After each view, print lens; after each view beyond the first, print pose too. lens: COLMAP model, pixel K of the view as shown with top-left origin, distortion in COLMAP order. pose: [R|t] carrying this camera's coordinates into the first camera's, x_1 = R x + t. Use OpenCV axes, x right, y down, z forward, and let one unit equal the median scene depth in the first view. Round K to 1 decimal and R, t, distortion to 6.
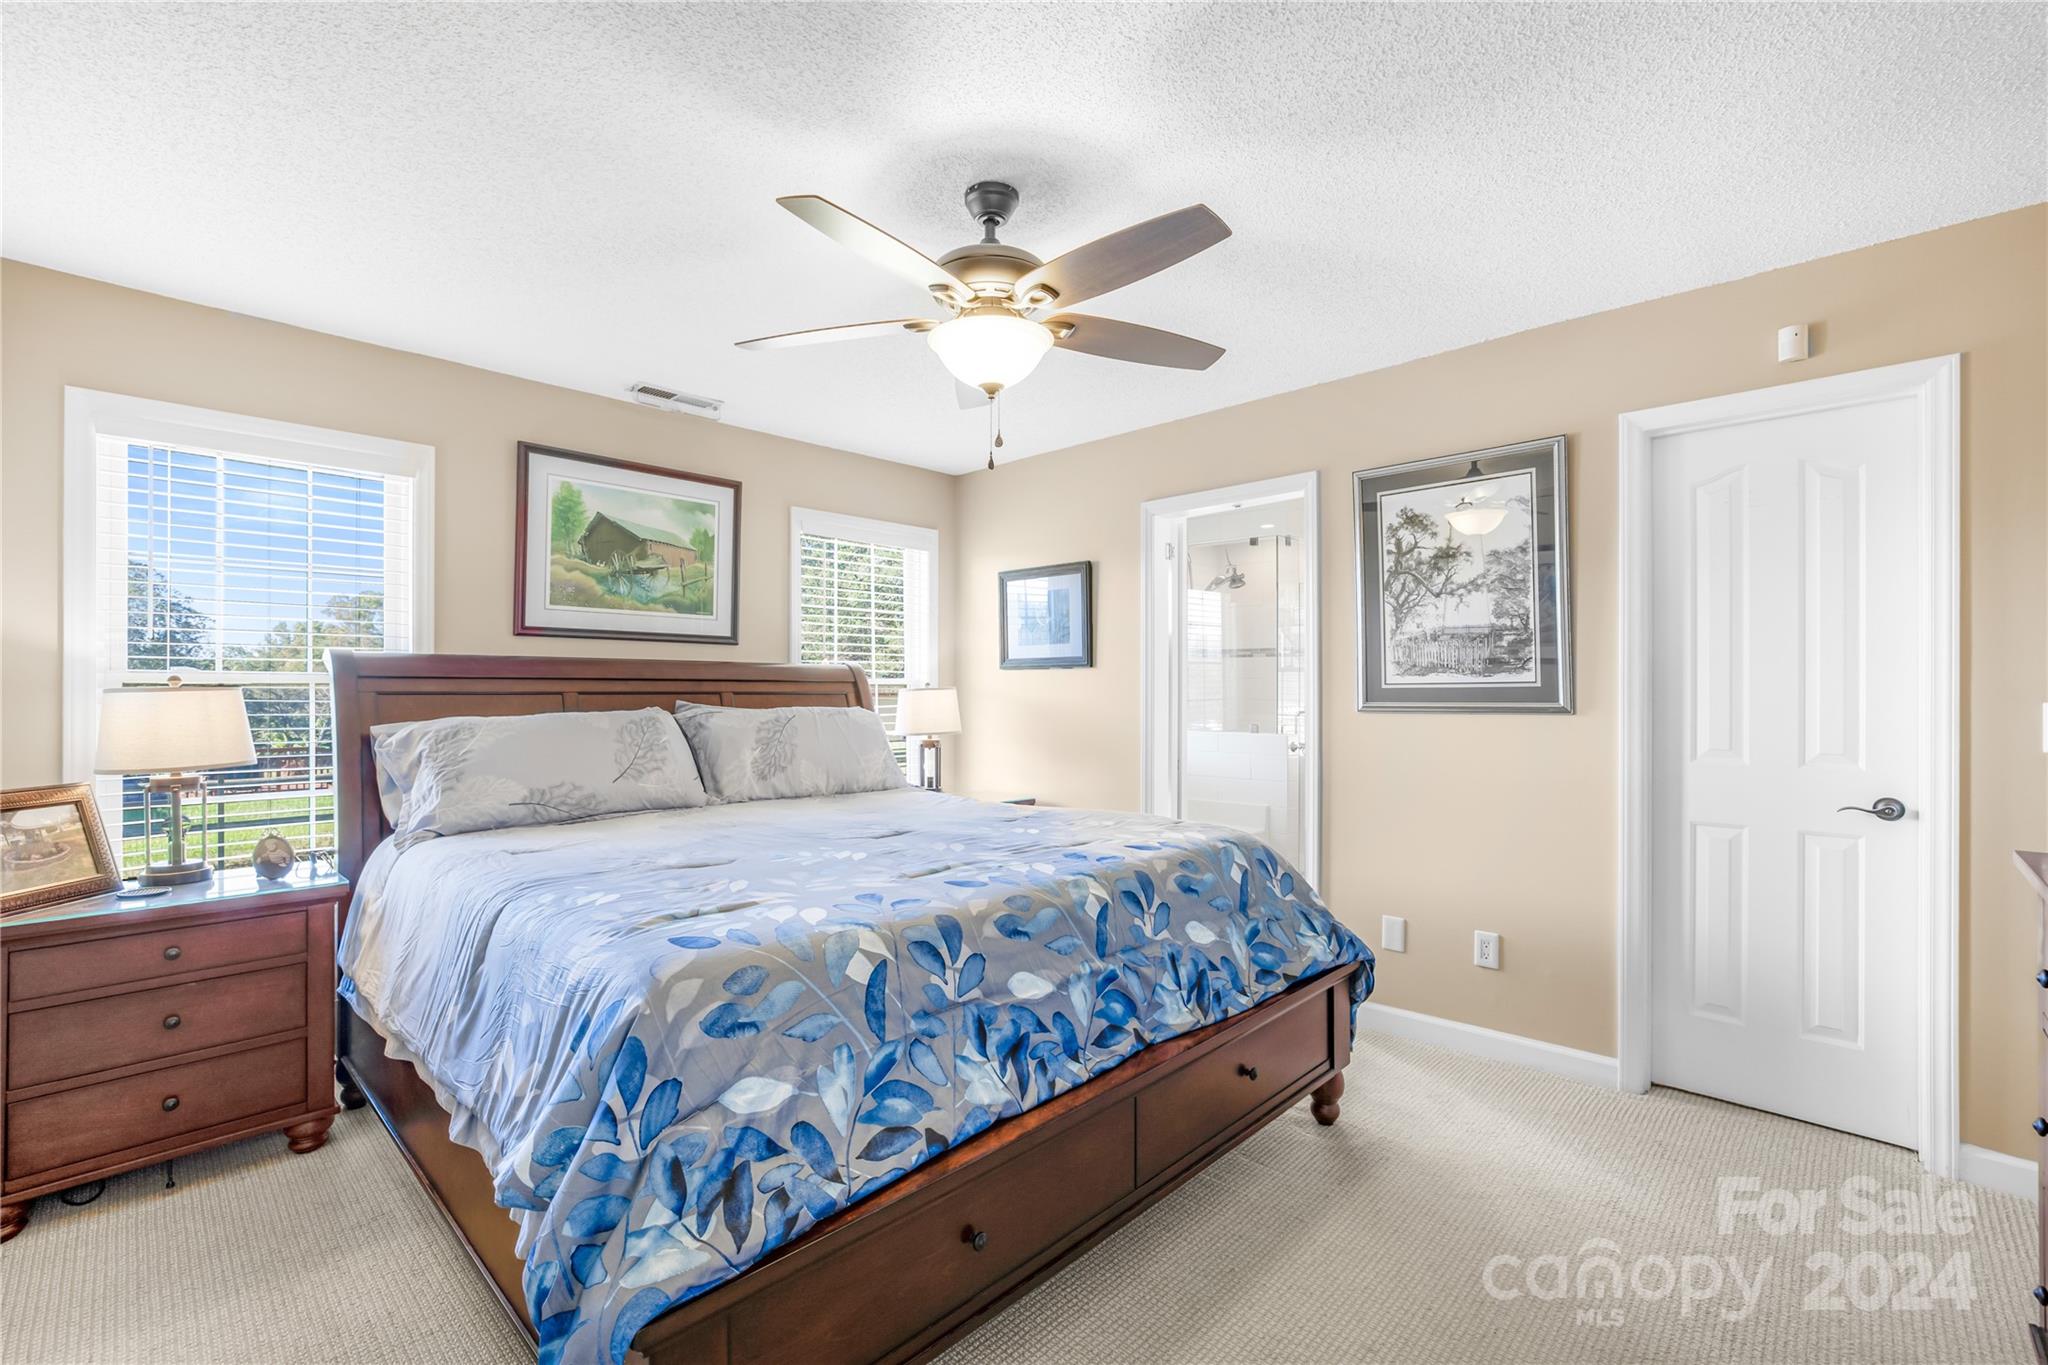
lens RADIAL K [[901.8, 0, 1031.2], [0, 901.8, 687.2], [0, 0, 1]] dist [-0.015797, 0.004973]
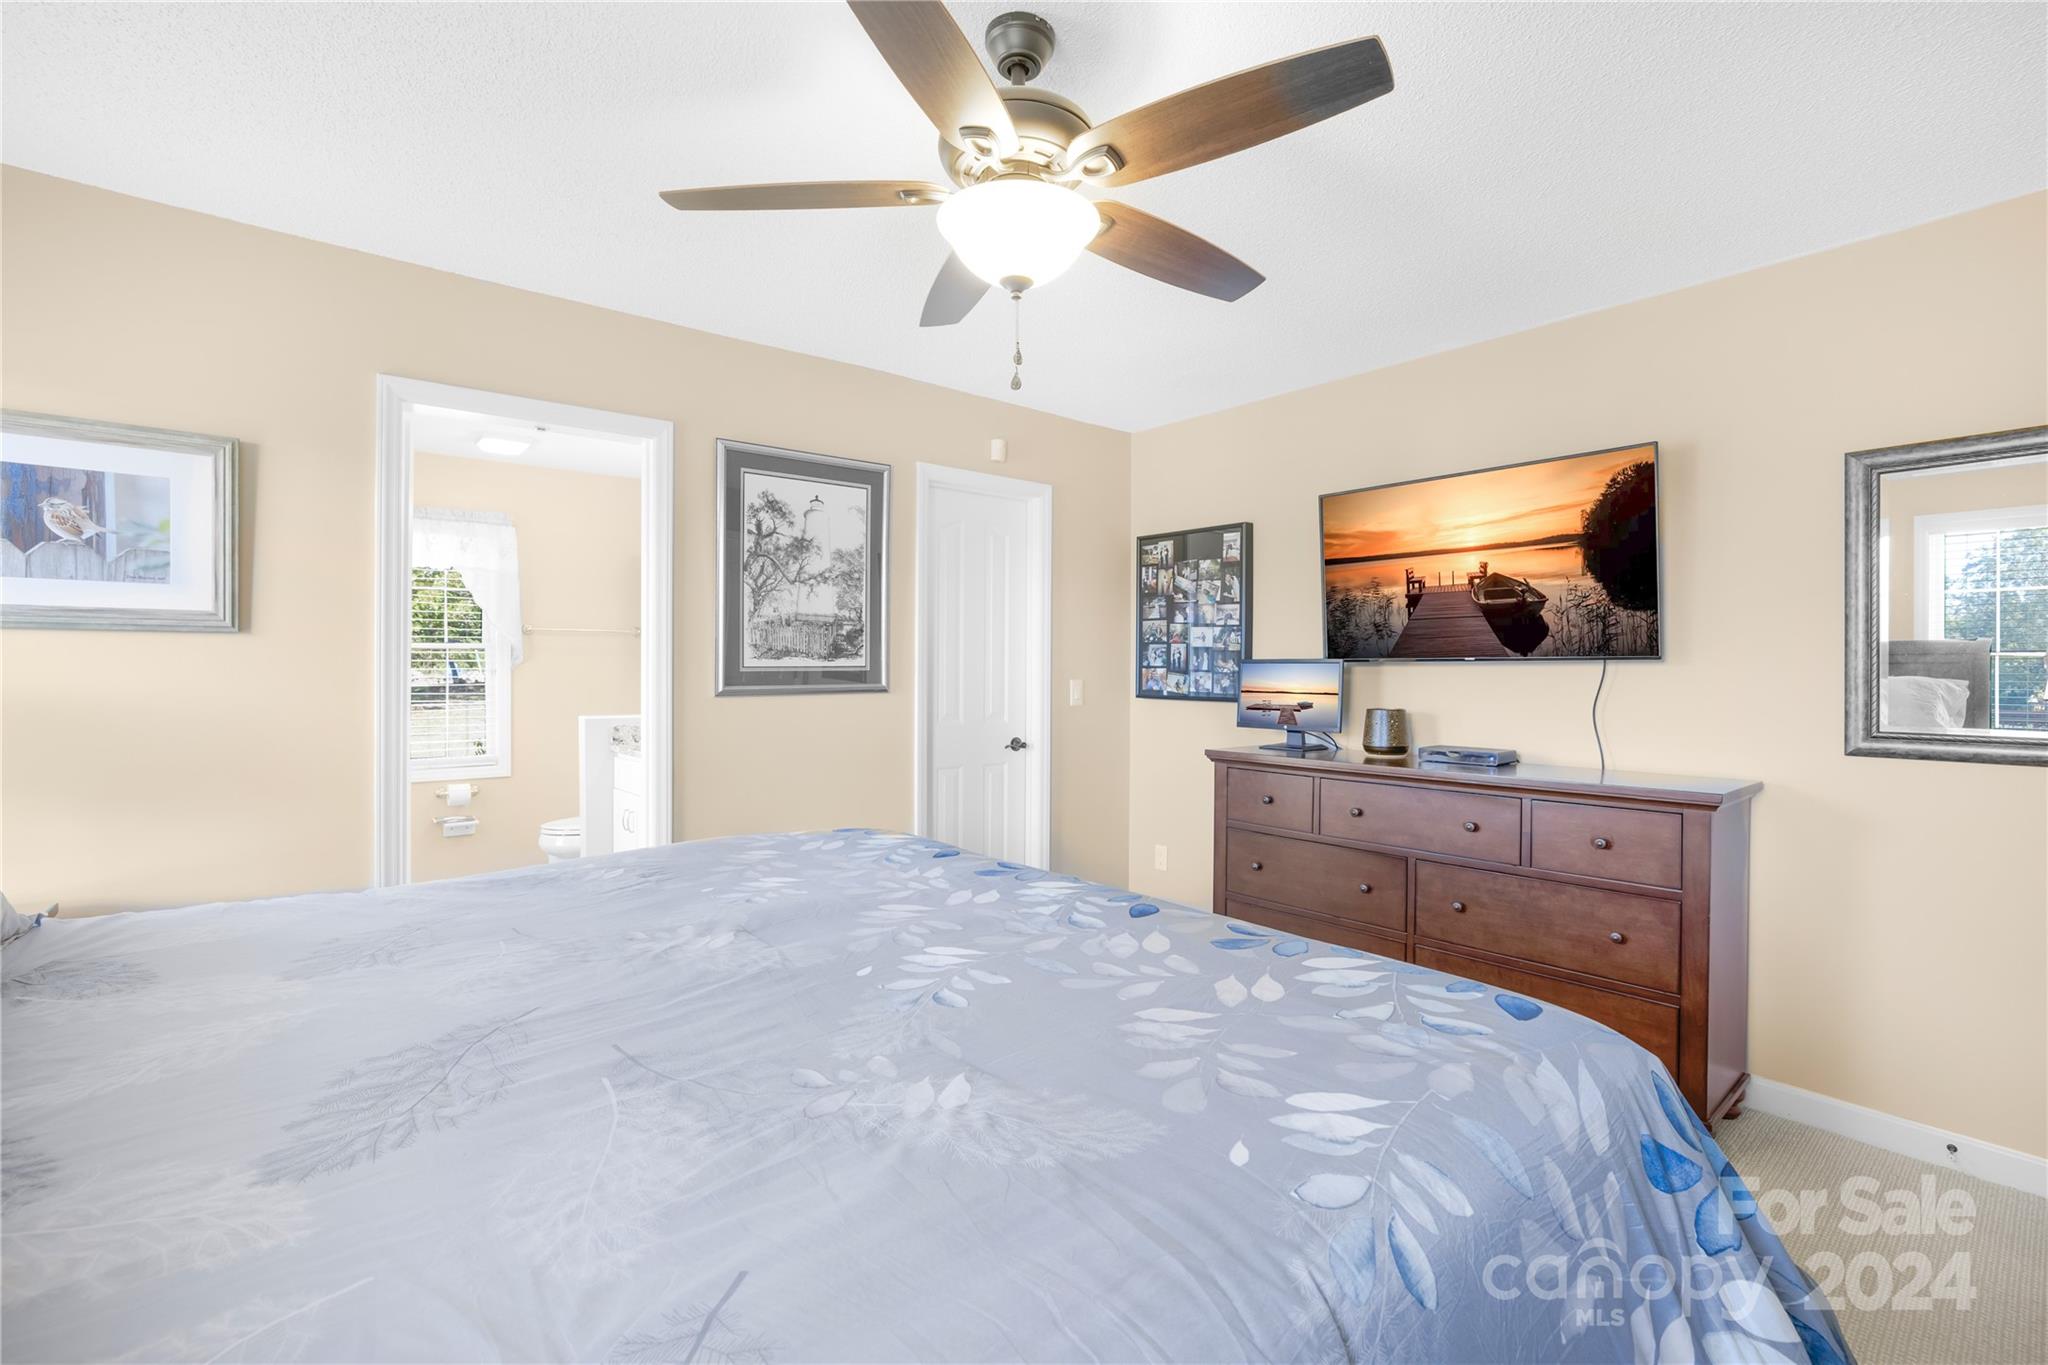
lens RADIAL K [[897.6, 0, 1010.7], [0, 897.6, 669.3], [0, 0, 1]] dist [-0.036041, -0.000266]
pose [[0.128741, 0.001702, 0.991677, -0.545781], [-0.004729, 0.999988, -0.001103, -0.001511], [-0.991667, -0.004548, 0.128748, 0.614921]]
